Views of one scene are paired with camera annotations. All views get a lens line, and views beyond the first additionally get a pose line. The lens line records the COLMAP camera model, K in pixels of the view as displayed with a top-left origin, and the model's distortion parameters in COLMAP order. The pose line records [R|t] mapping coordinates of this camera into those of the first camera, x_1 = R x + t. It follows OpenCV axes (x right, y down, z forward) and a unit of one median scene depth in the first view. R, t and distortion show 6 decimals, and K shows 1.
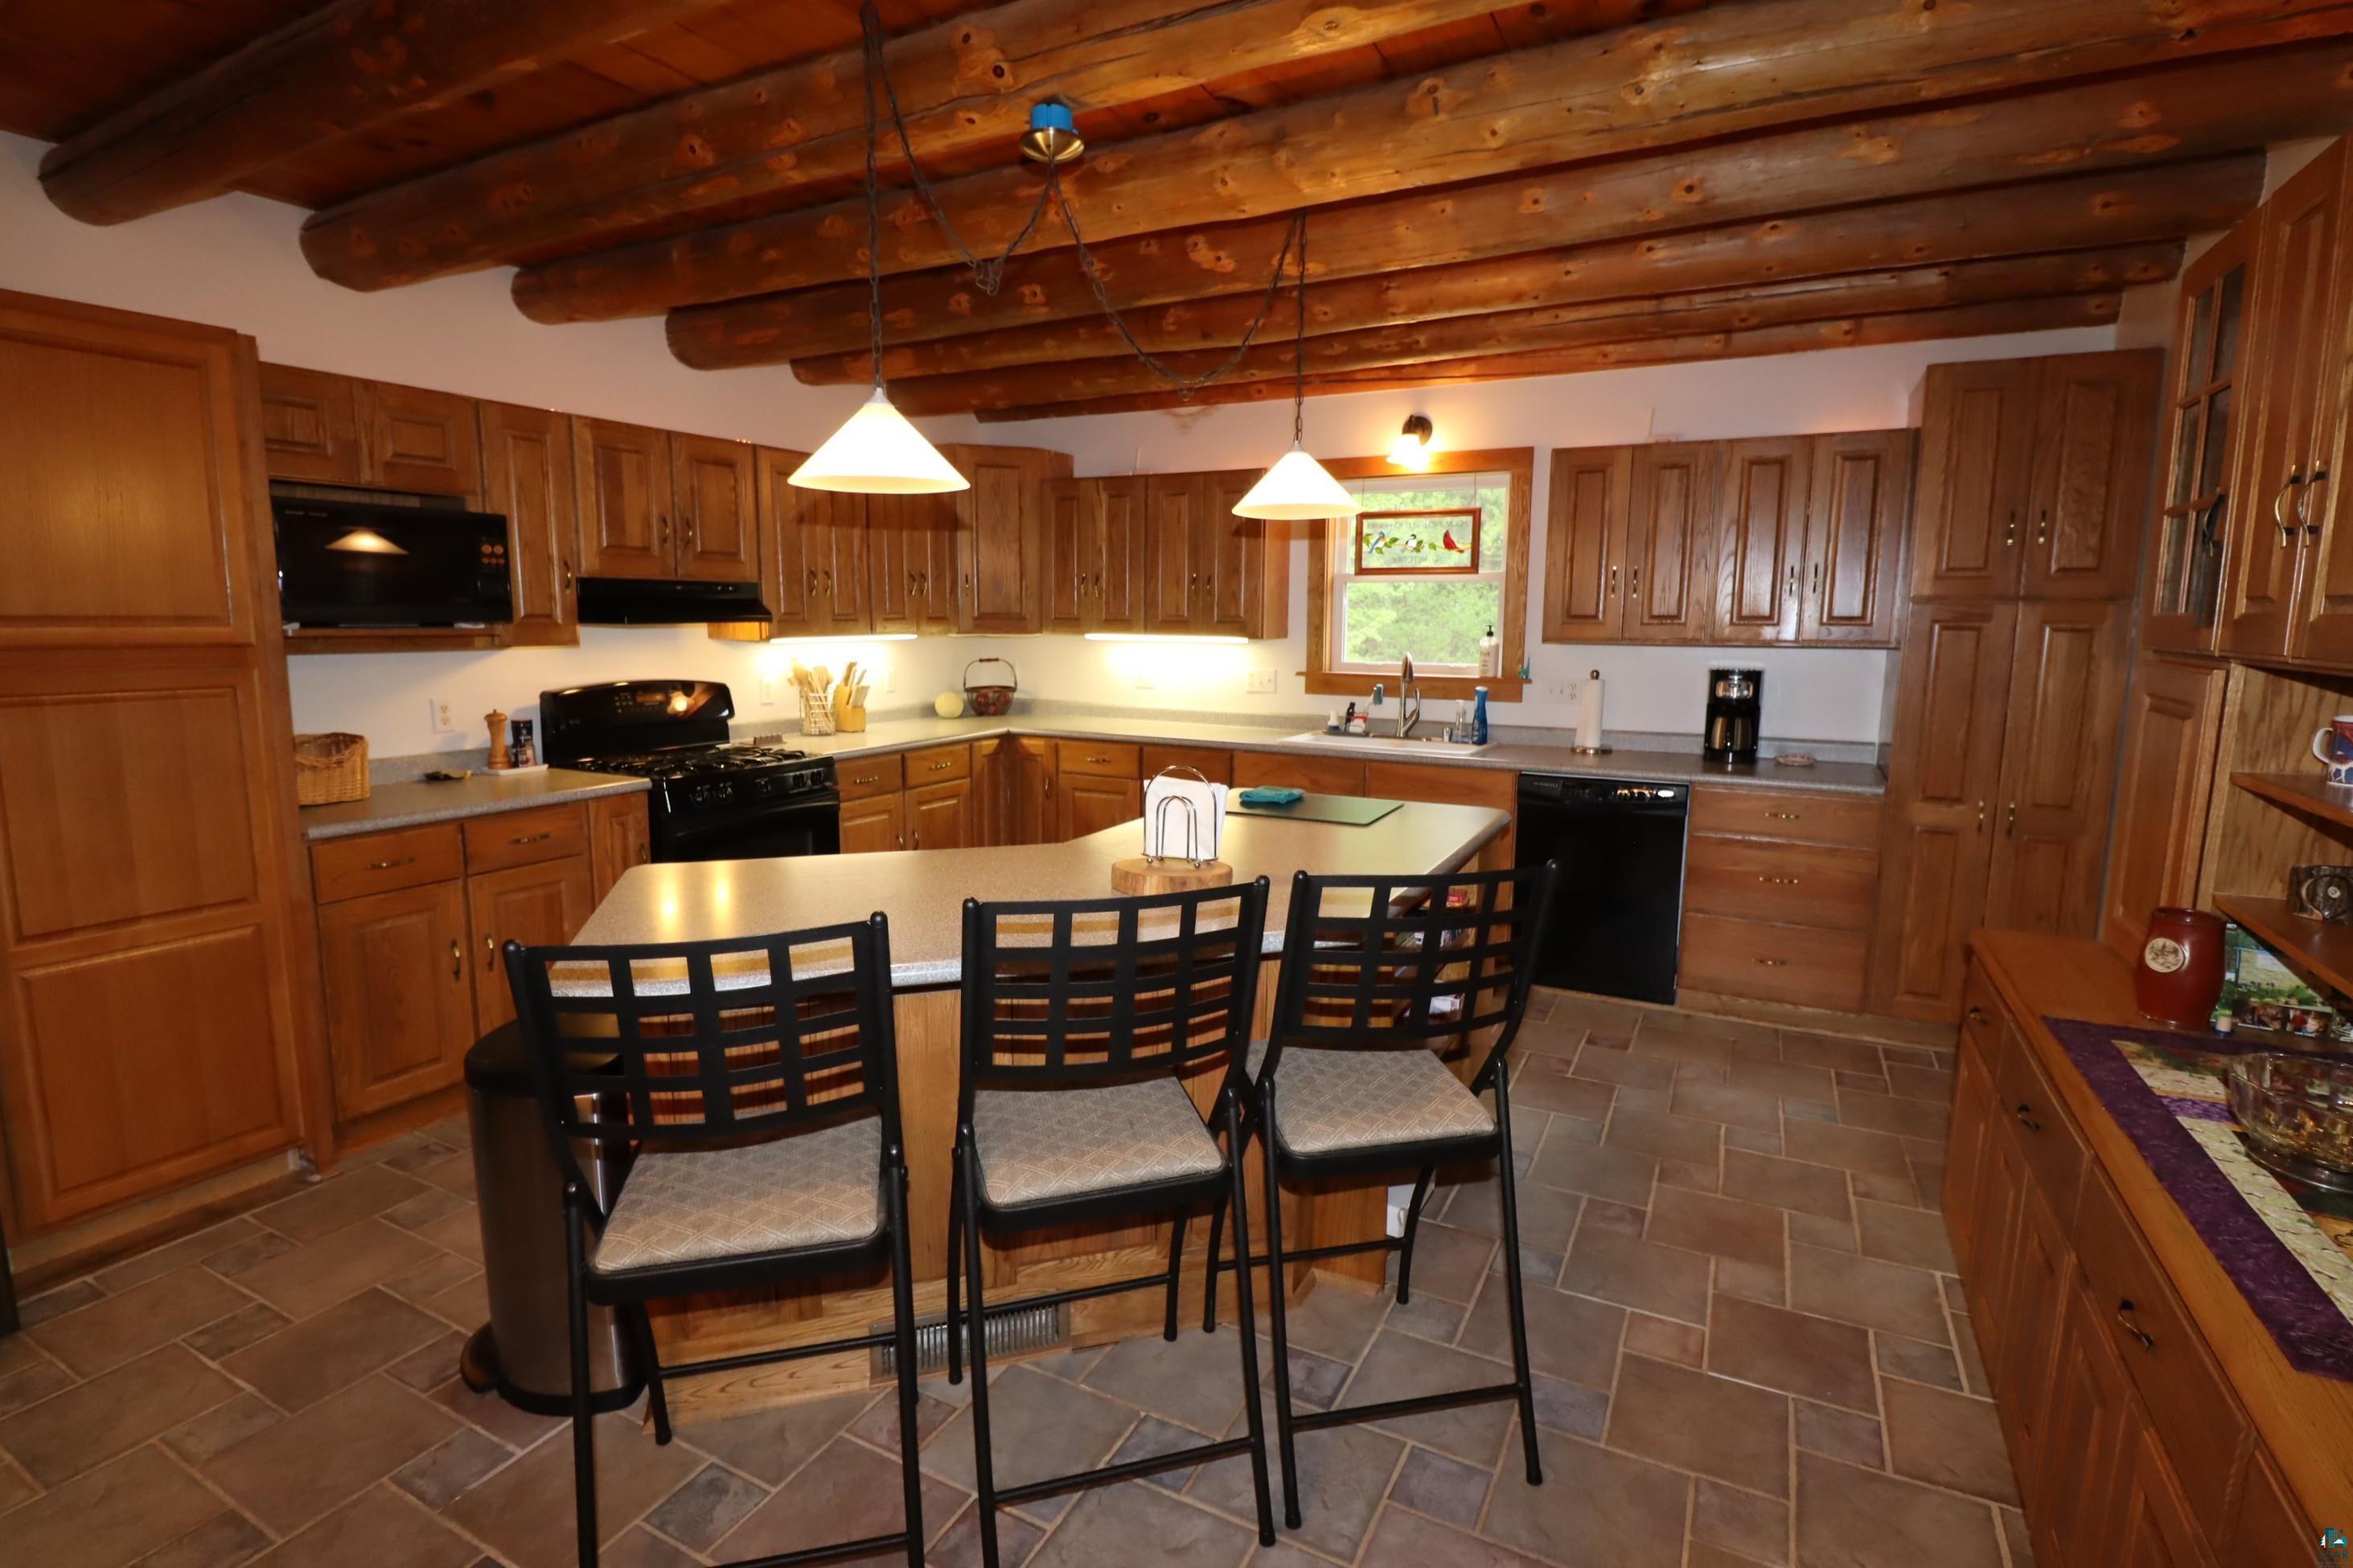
lens RADIAL K [[1097.9, 0, 1178.8], [0, 1097.9, 773.8], [0, 0, 1]] dist [-0.008022, -0.004870]
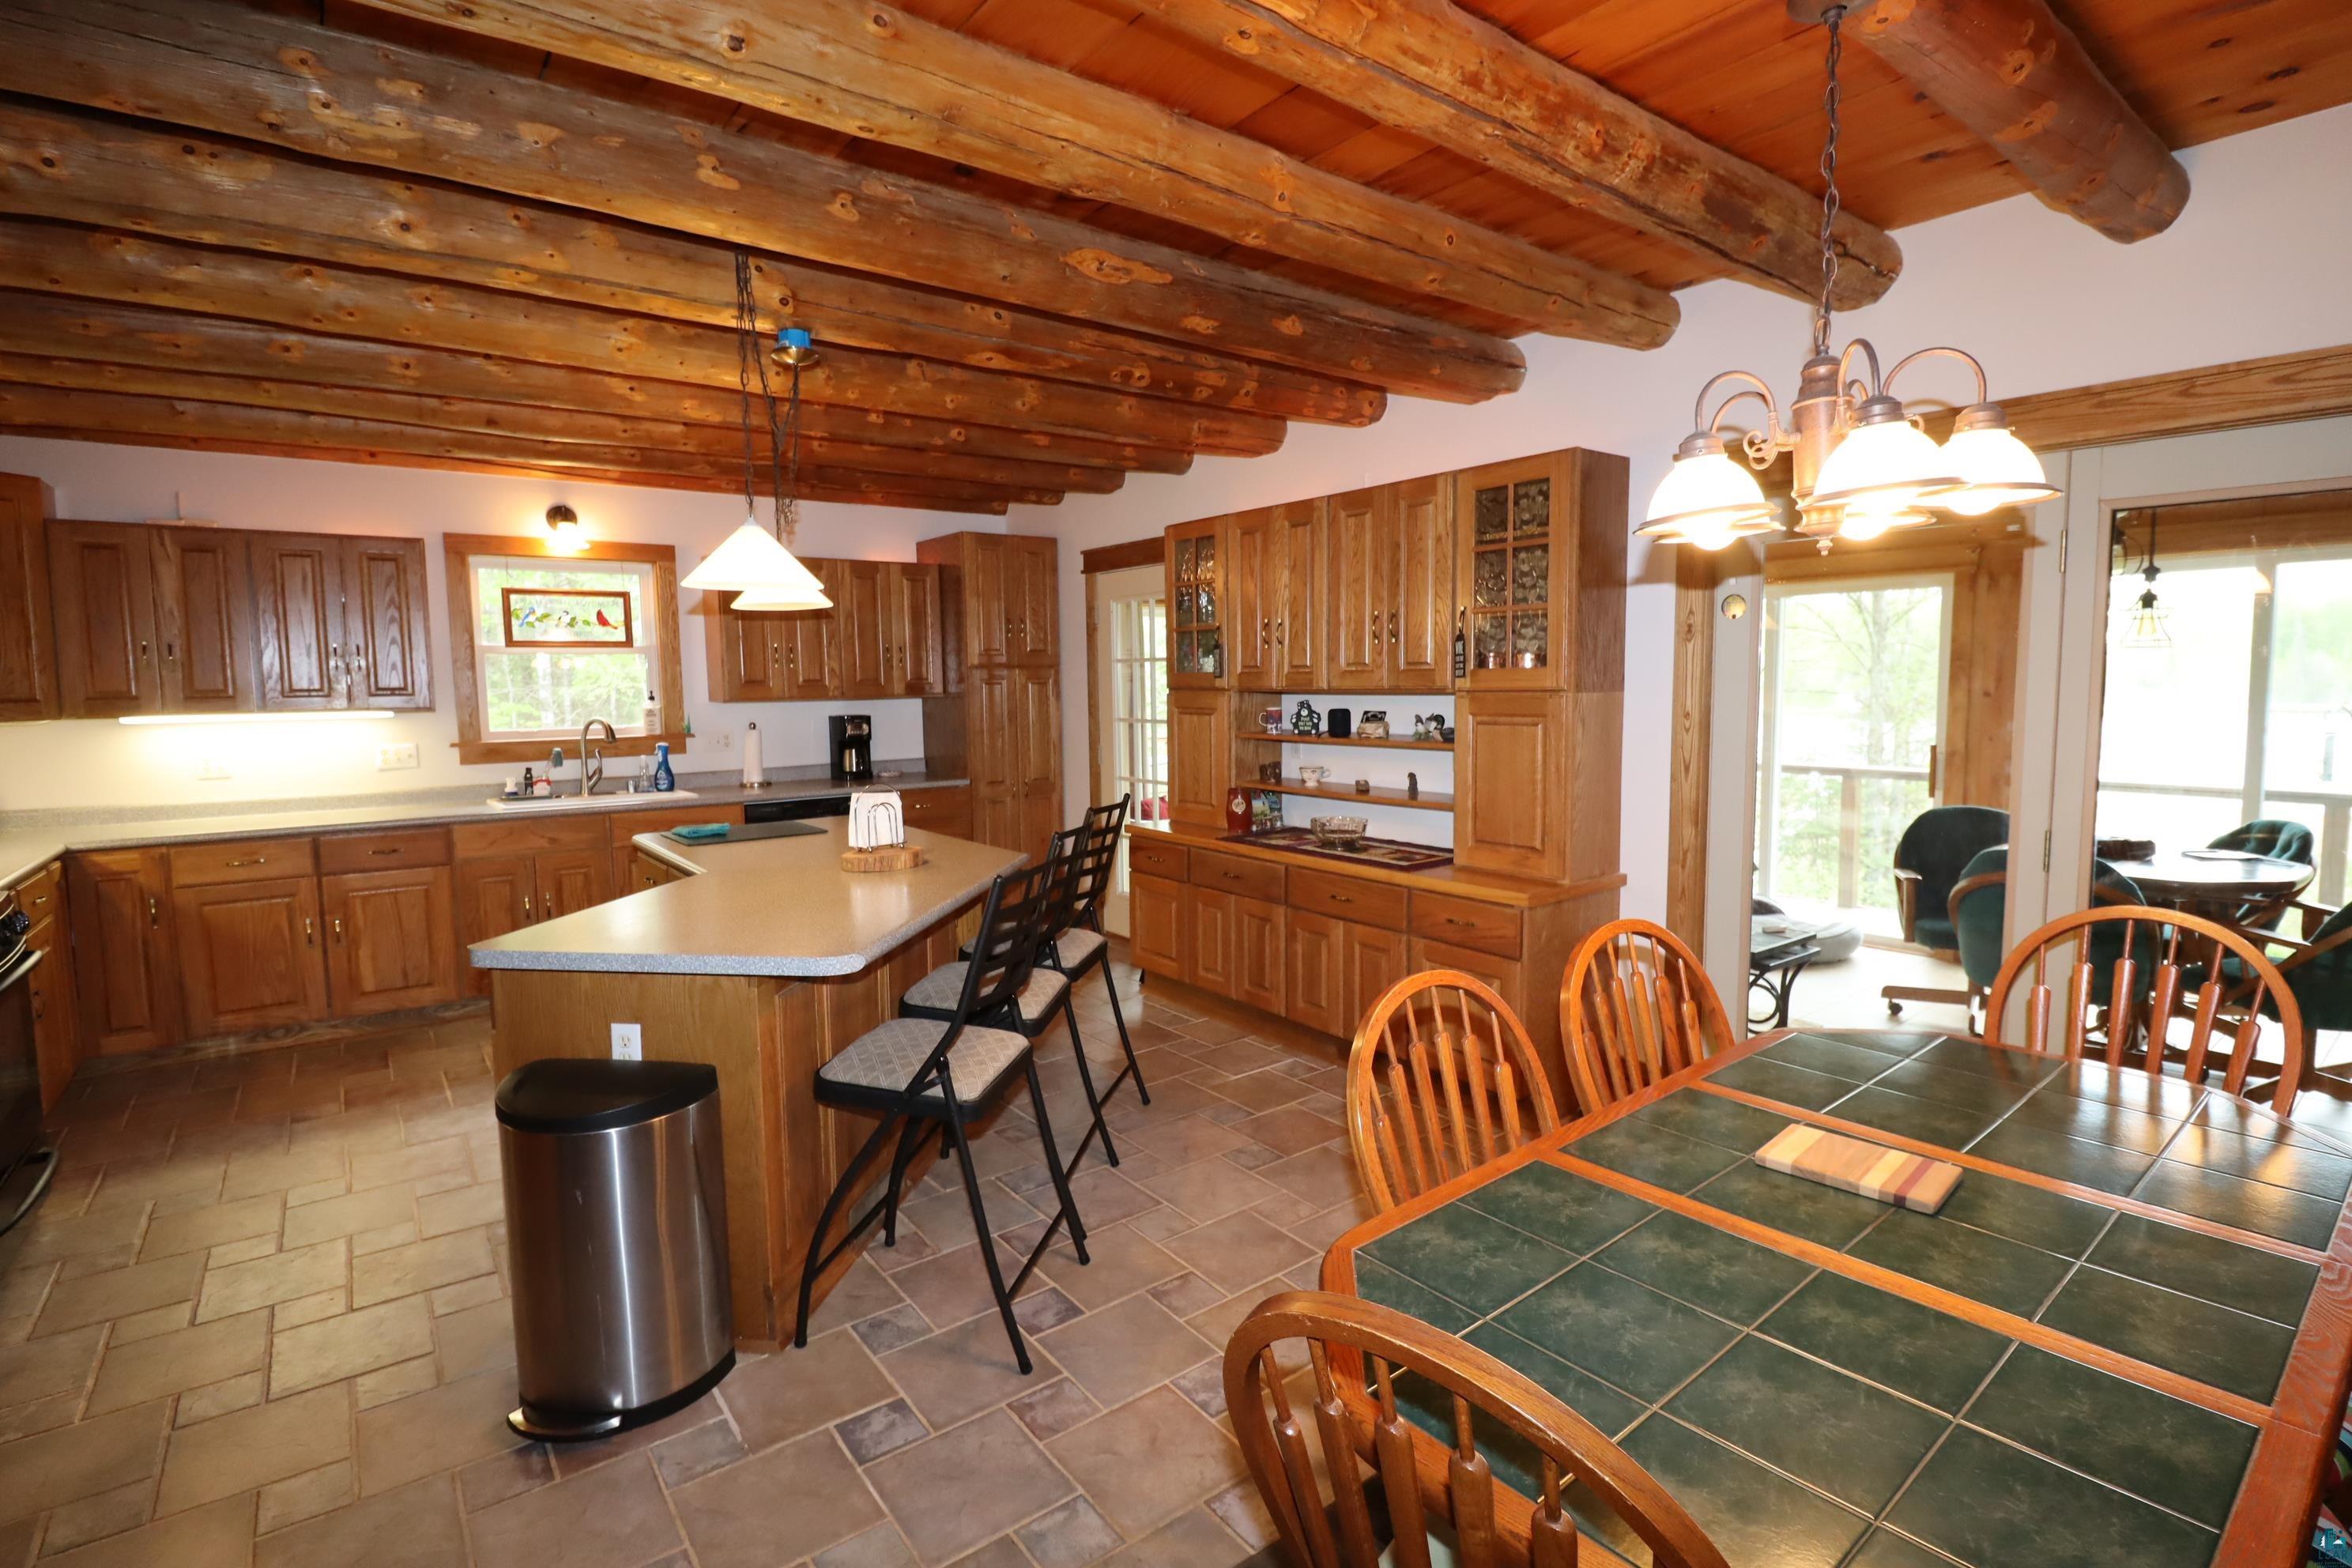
lens RADIAL K [[1093.4, 0, 1187.0], [0, 1093.4, 779.5], [0, 0, 1]] dist [-0.020511, -0.002003]
pose [[0.424578, -0.101010, 0.899739, -0.522302], [0.141605, 0.988936, 0.044202, -0.010937], [-0.894249, 0.108641, 0.434184, -0.013320]]
